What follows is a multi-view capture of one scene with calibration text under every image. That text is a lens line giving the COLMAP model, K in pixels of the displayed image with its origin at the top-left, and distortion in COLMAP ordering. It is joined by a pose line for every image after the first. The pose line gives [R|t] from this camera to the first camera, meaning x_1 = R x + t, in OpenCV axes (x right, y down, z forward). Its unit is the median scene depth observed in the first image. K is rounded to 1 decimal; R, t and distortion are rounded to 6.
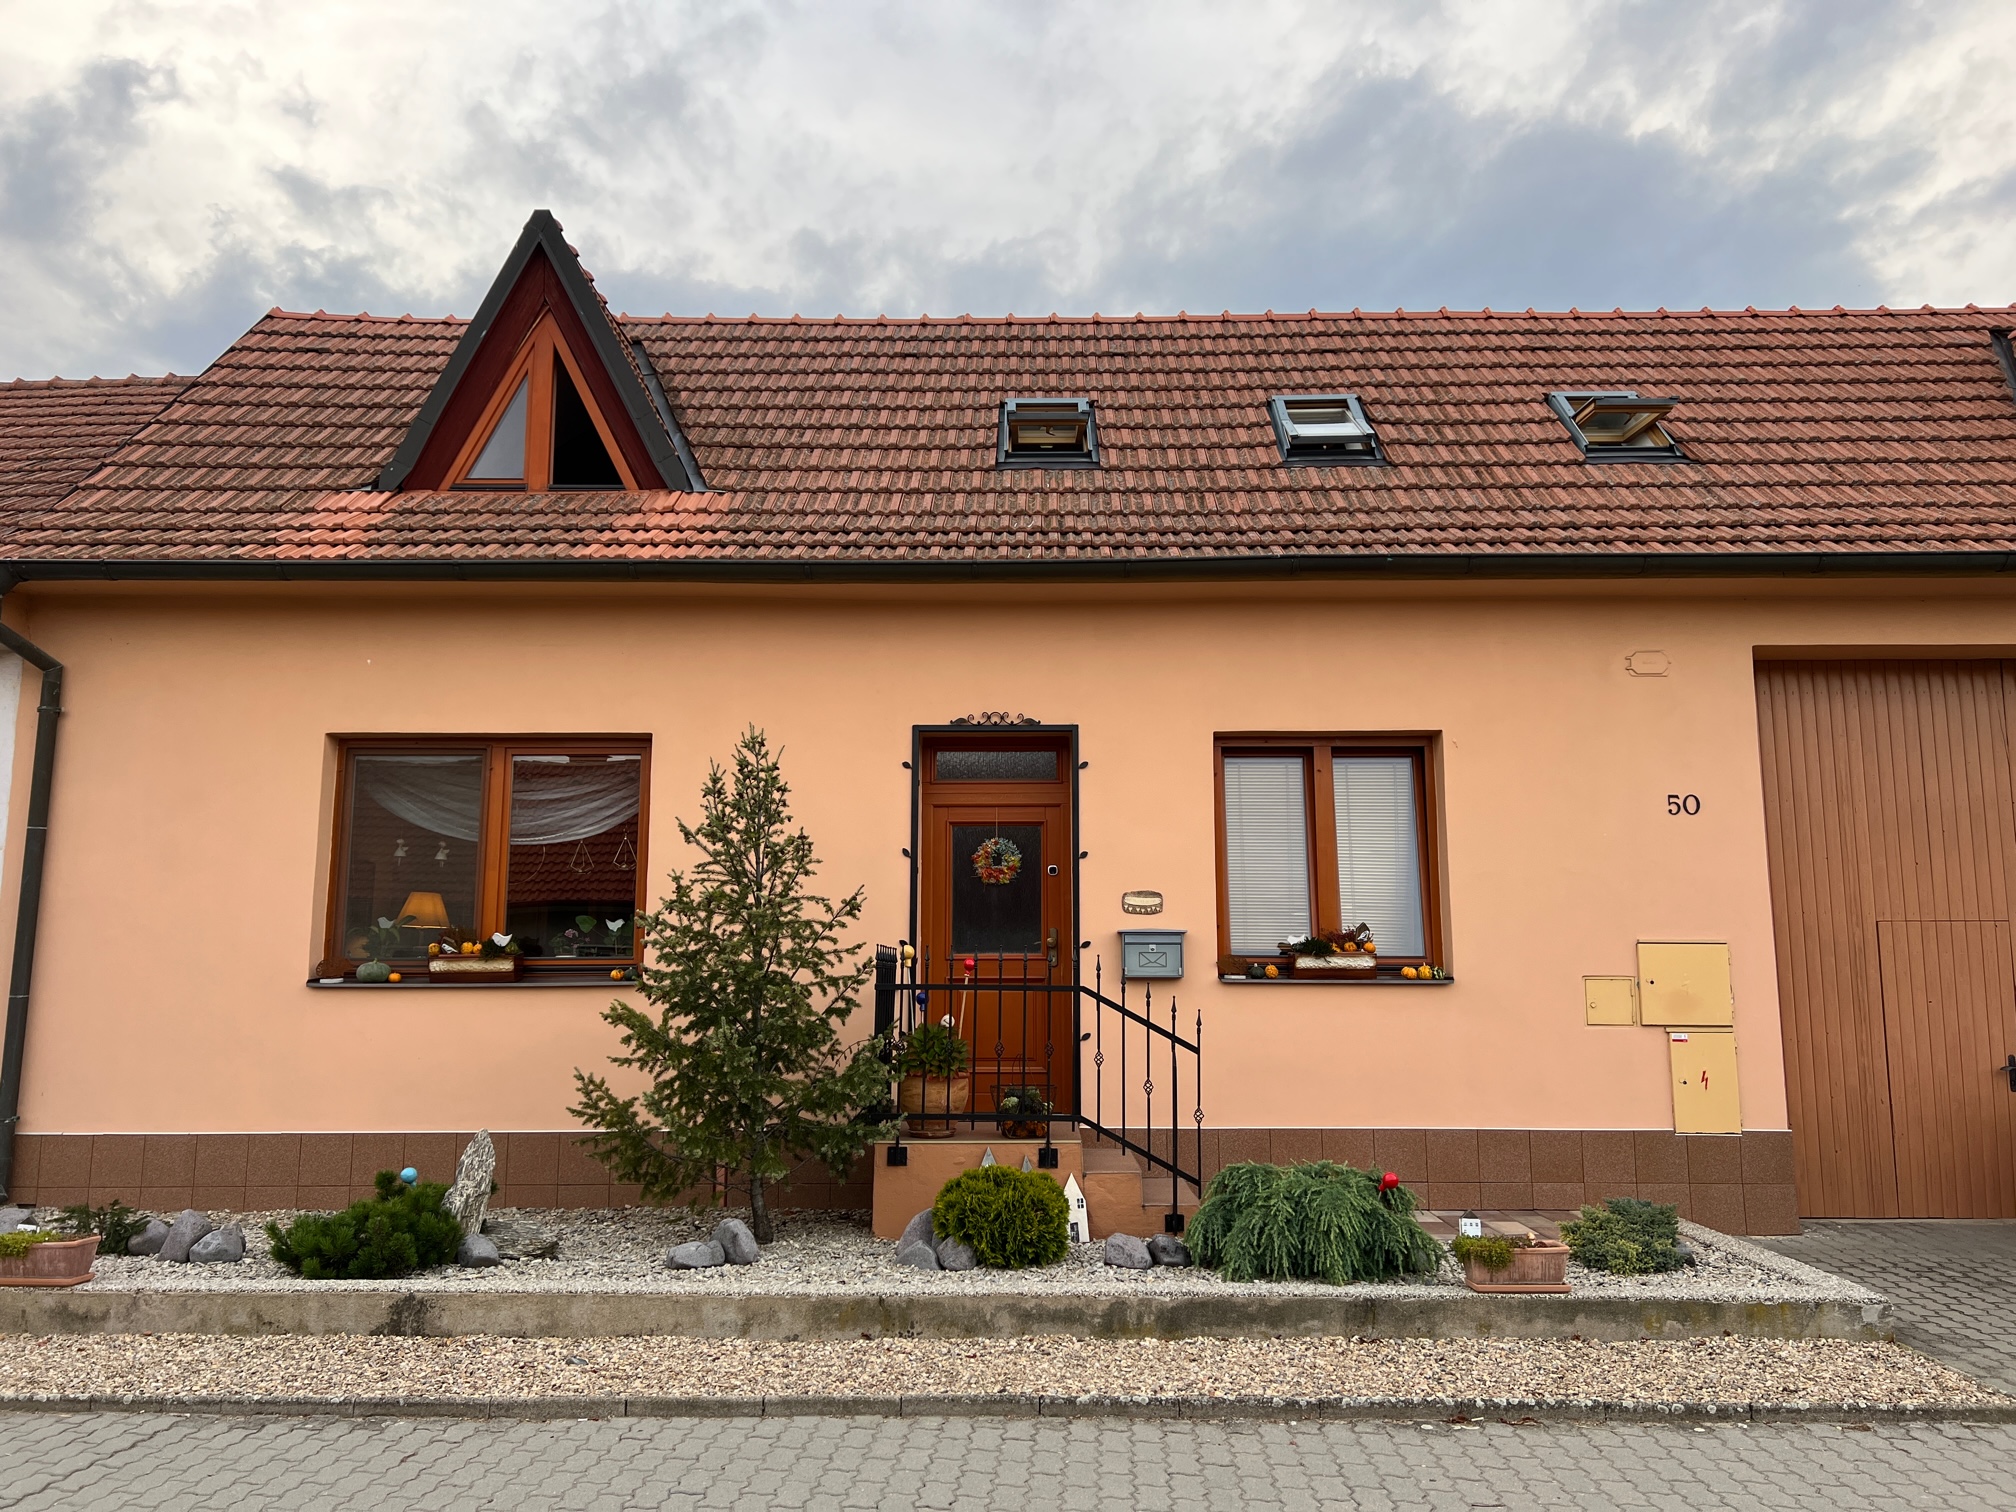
lens RADIAL K [[1552.5, 0, 1008.0], [0, 1552.5, 756.0], [0, 0, 1]] dist [0.088111, -0.105127]
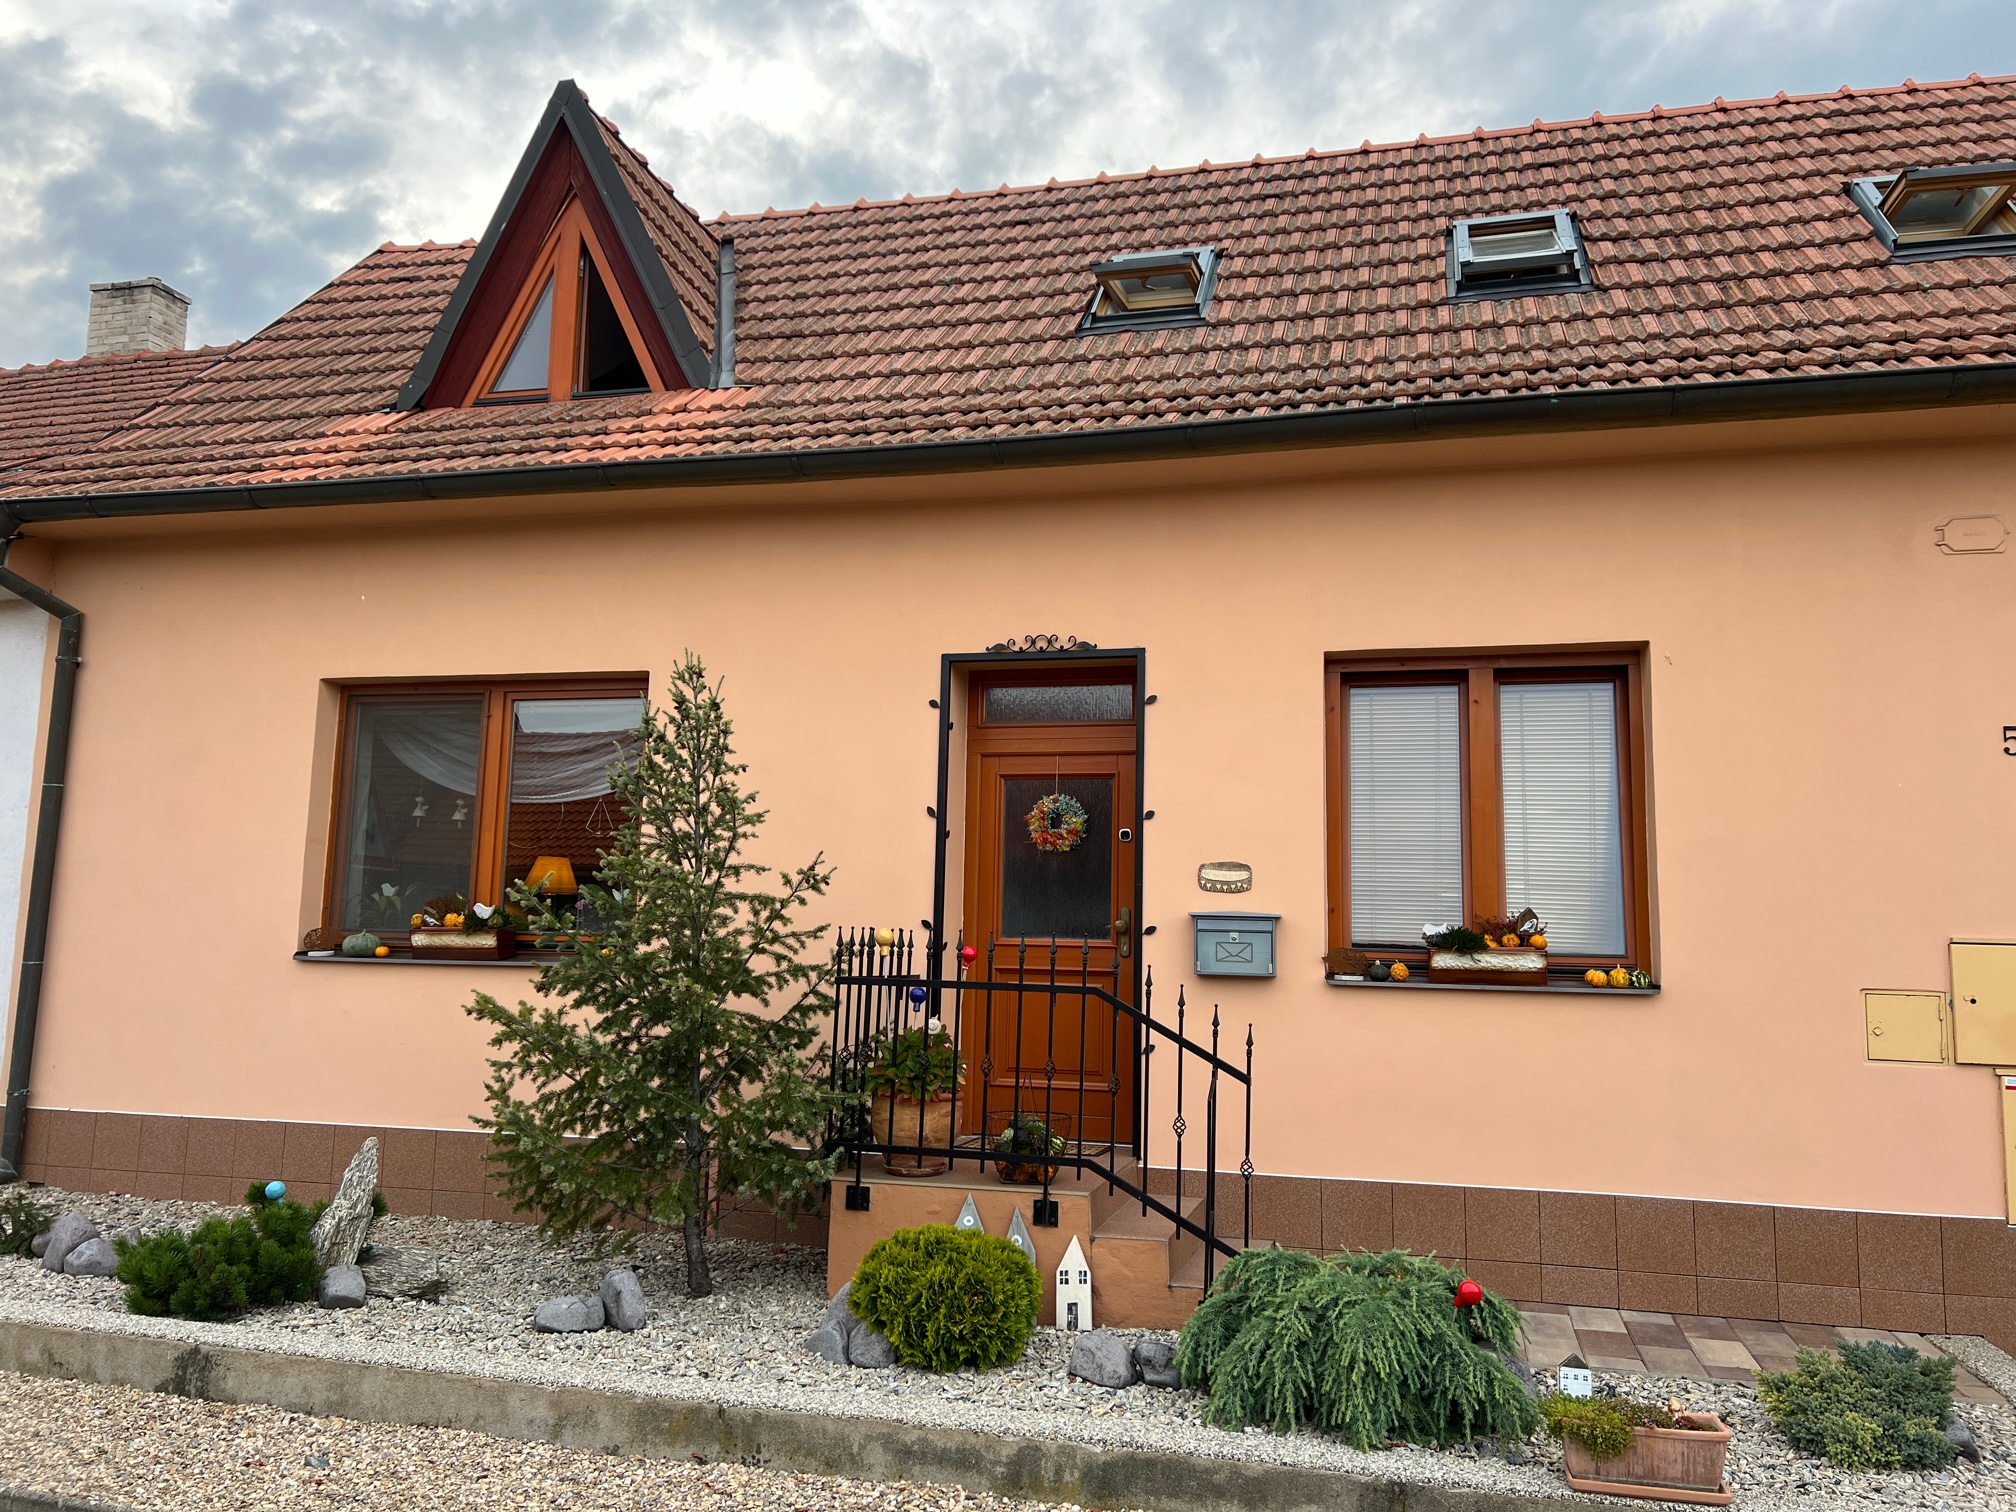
lens RADIAL K [[1530.6, 0, 1008.0], [0, 1530.6, 756.0], [0, 0, 1]] dist [0.068218, -0.070207]
pose [[0.968894, -0.008841, -0.247316, 0.189319], [0.013291, 0.999778, 0.016328, 0.023080], [0.247117, -0.019108, 0.968797, 0.269645]]
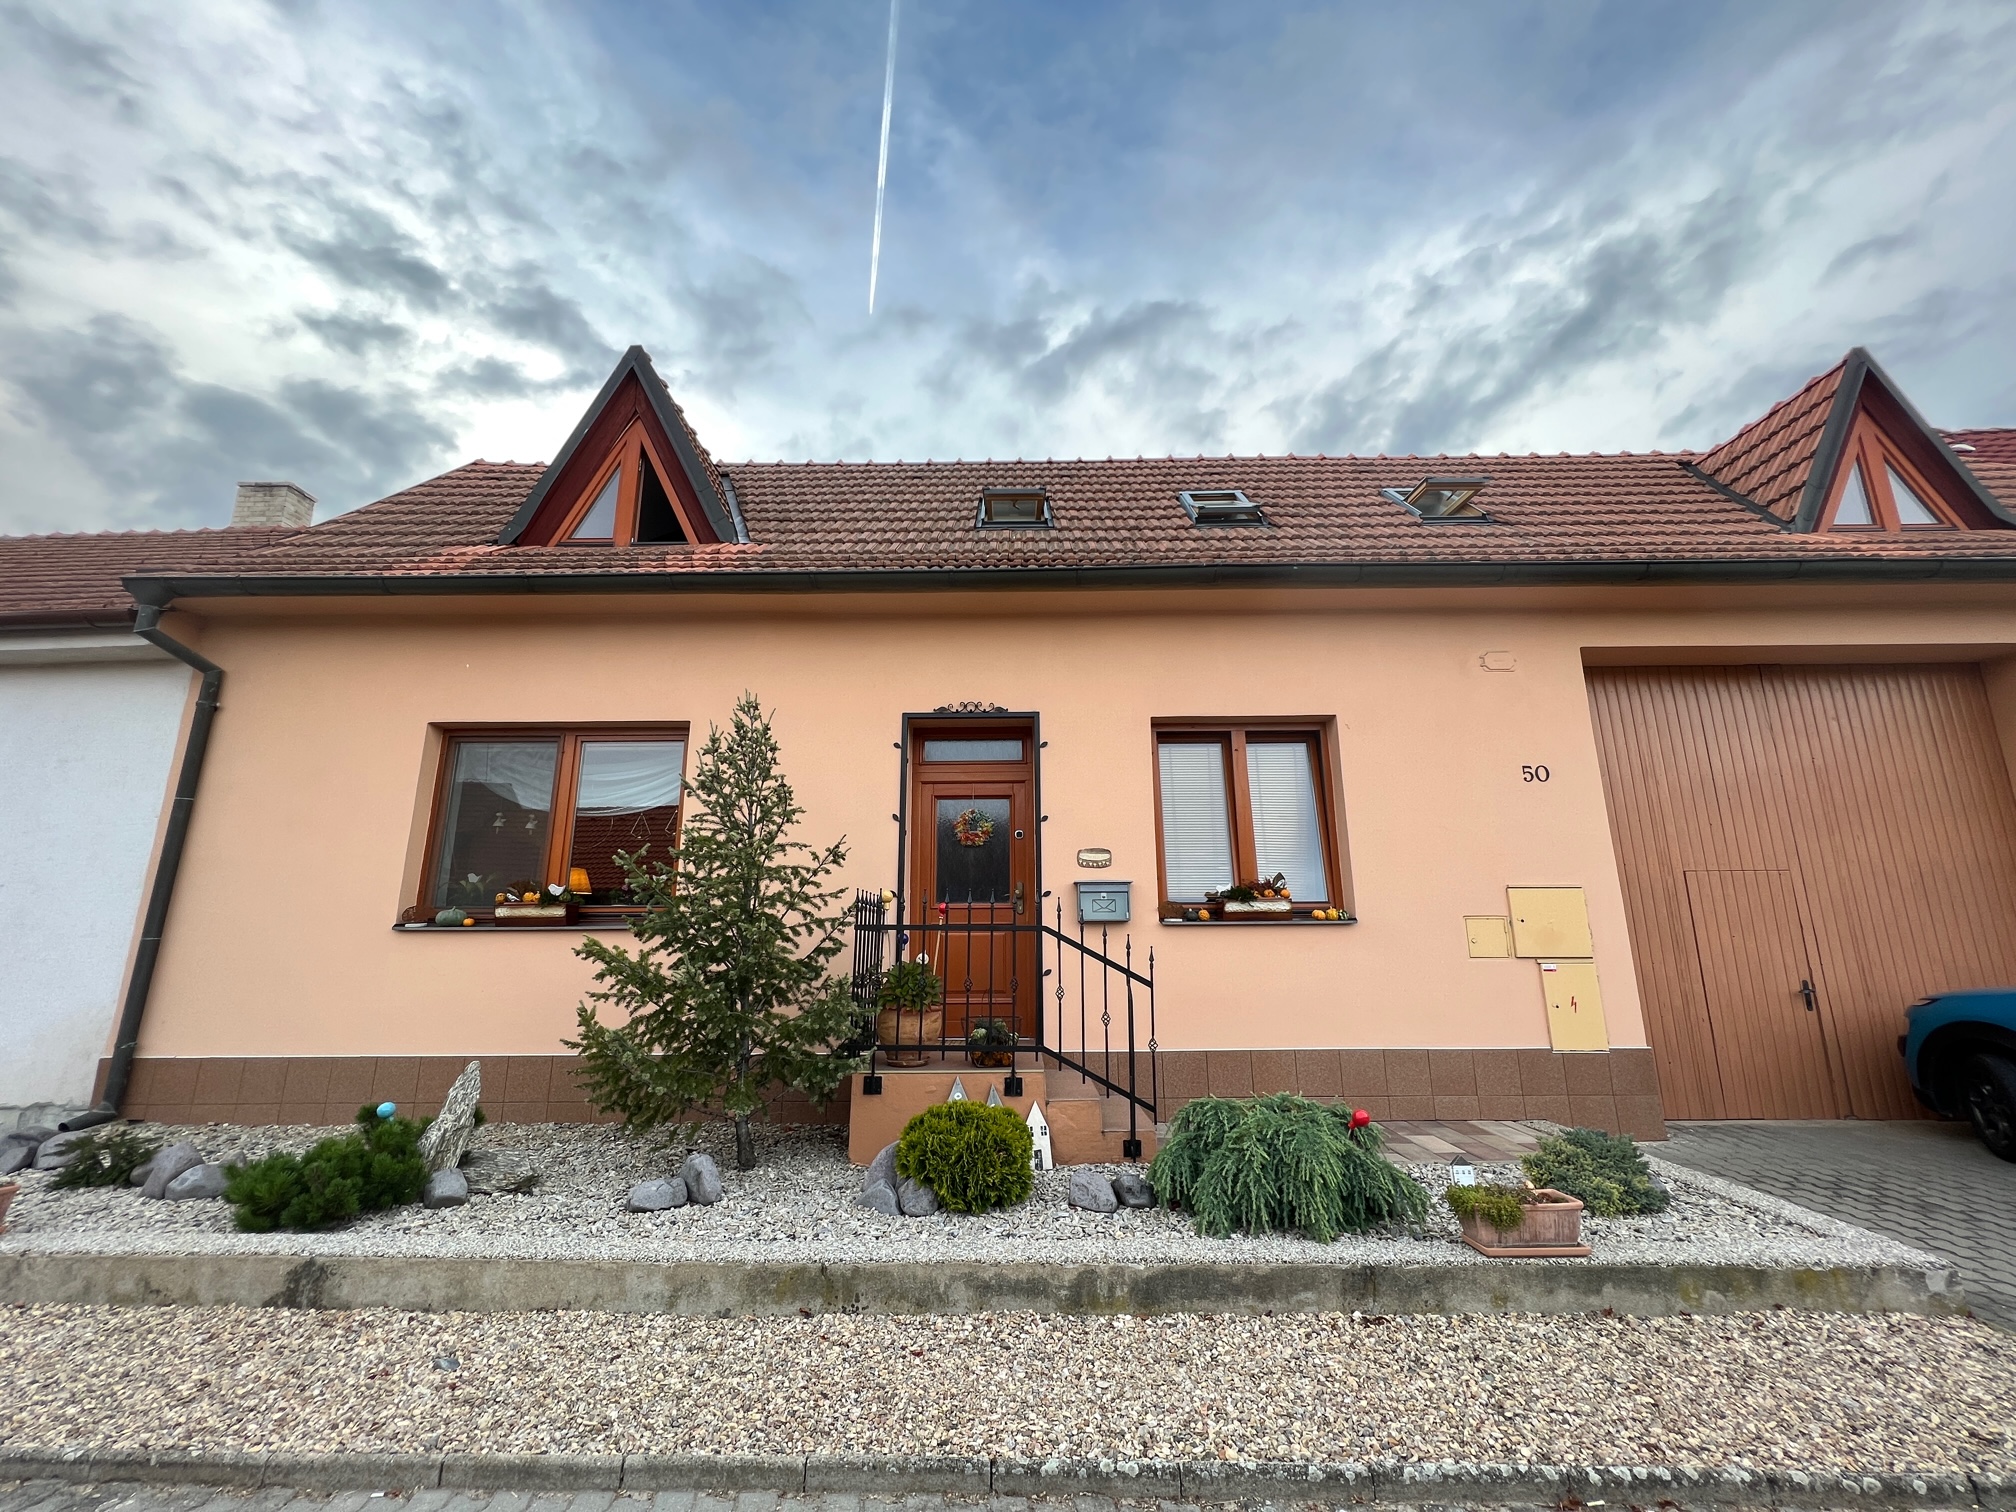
lens RADIAL K [[811.3, 0, 1005.2], [0, 811.3, 763.2], [0, 0, 1]] dist [-0.000293, 0.002065]
pose [[0.999988, -0.004372, 0.002173, 0.019255], [0.004520, 0.997278, -0.073599, 0.075068], [-0.001845, 0.073608, 0.997286, 0.416872]]
